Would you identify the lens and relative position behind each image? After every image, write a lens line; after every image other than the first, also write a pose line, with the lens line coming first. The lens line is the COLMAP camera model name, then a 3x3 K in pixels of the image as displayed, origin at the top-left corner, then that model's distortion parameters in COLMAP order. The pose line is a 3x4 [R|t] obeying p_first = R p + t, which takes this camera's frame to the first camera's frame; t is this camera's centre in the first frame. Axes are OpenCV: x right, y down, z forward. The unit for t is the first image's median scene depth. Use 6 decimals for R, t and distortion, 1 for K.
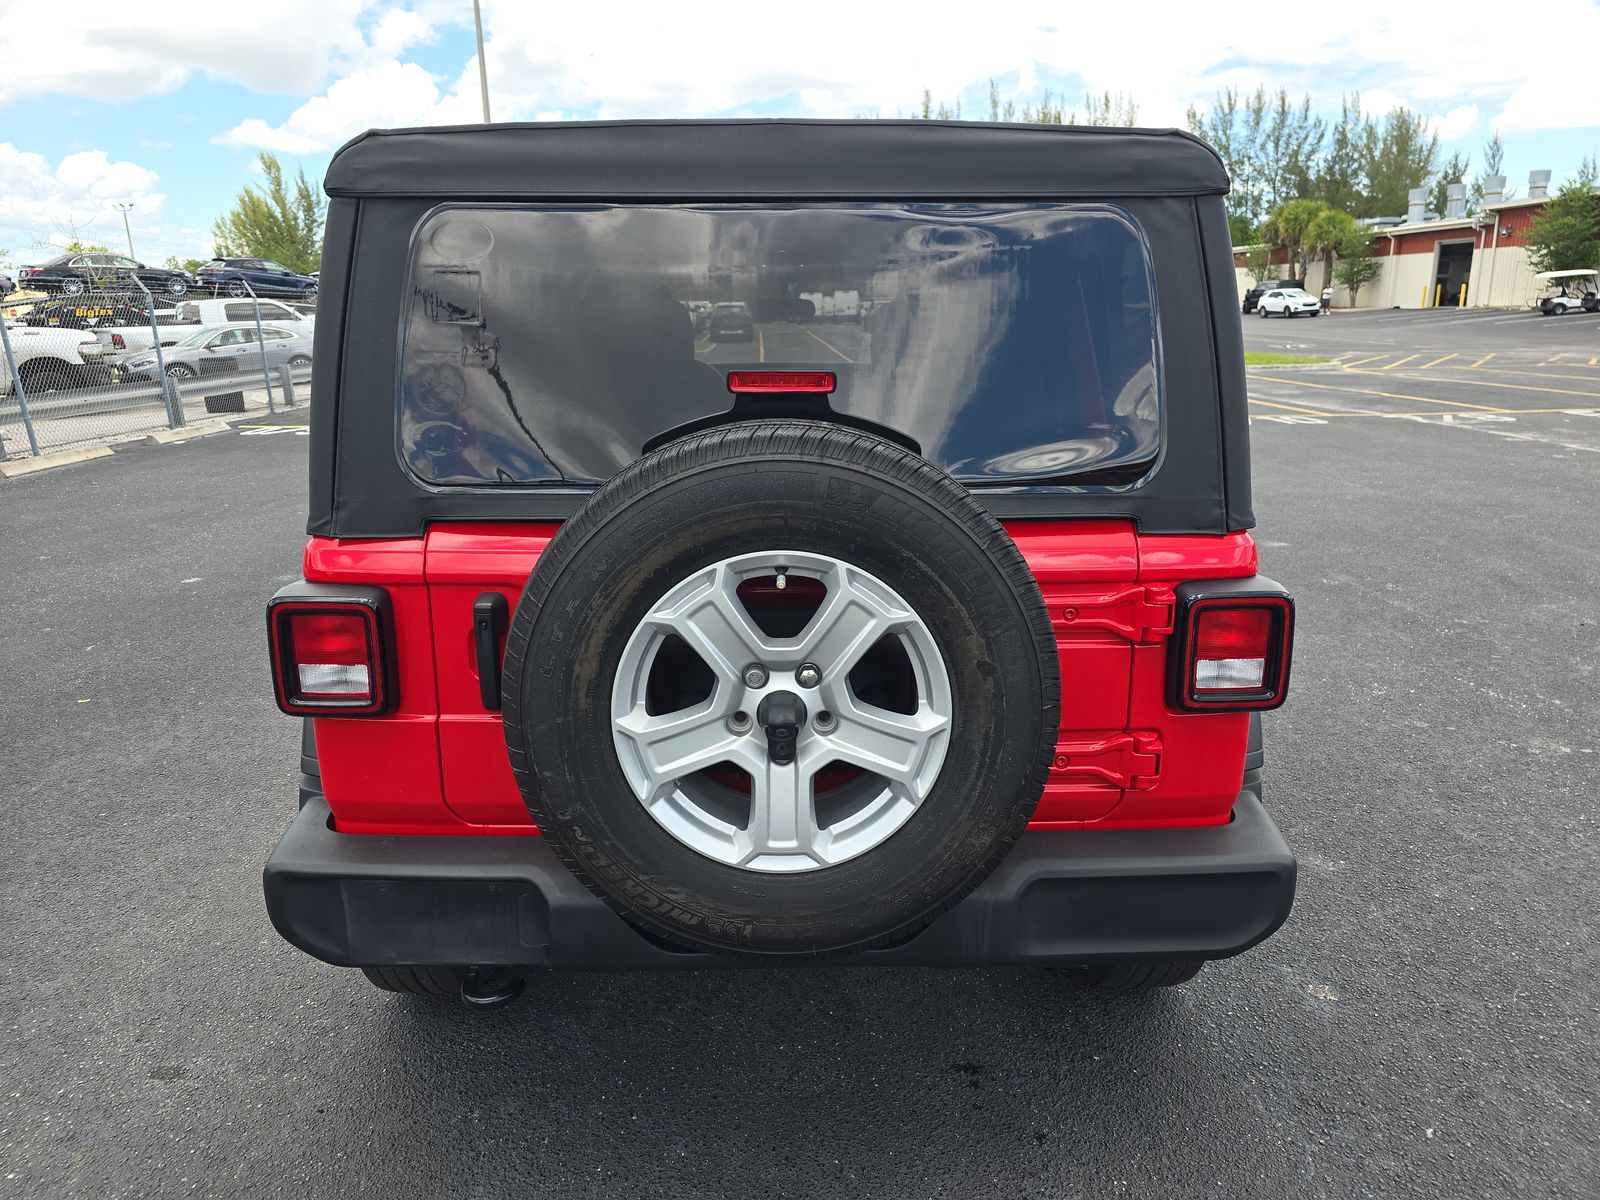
lens RADIAL K [[1074.4, 0, 800.0], [0, 1074.4, 600.0], [0, 0, 1]] dist [0.030505, -0.004452]
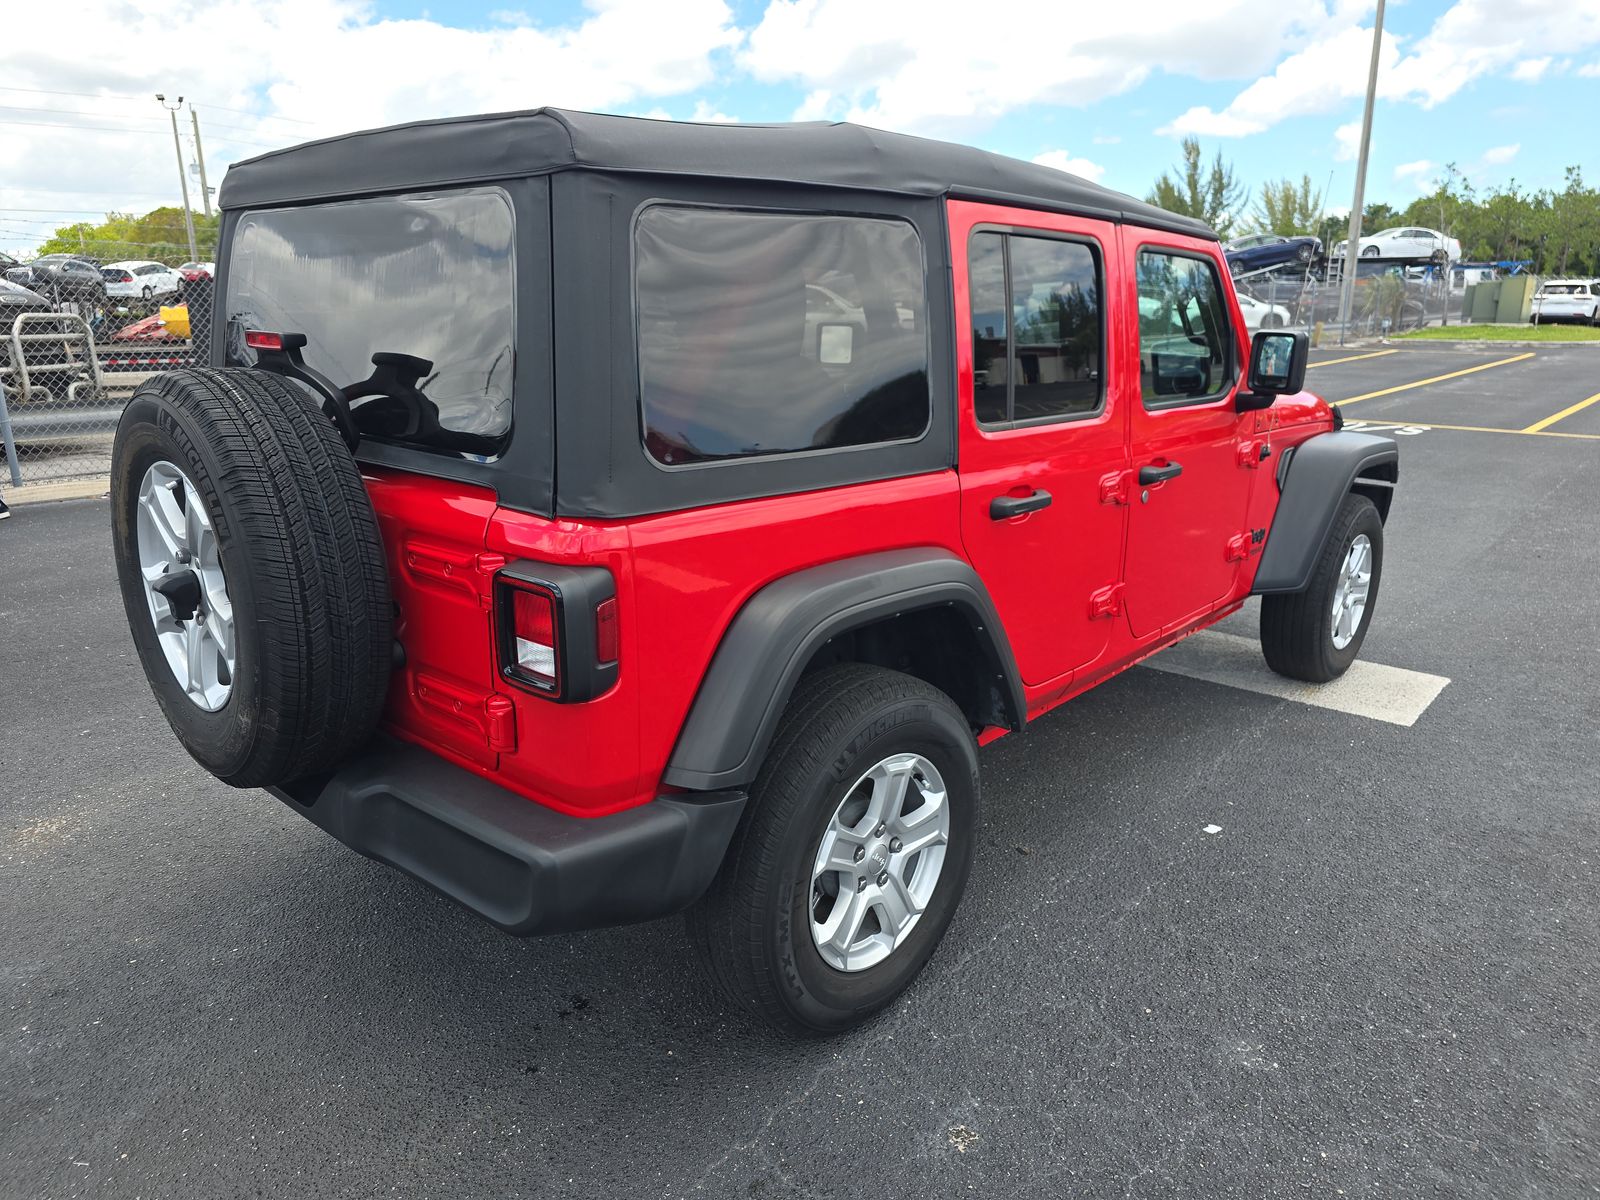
lens RADIAL K [[1105.4, 0, 805.2], [0, 1105.4, 604.8], [0, 0, 1]] dist [0.000877, -0.004971]
pose [[0.728162, 0.193566, -0.657504, 0.898048], [-0.184403, 0.979249, 0.084066, -0.080288], [0.660133, 0.060032, 0.748746, 0.294184]]
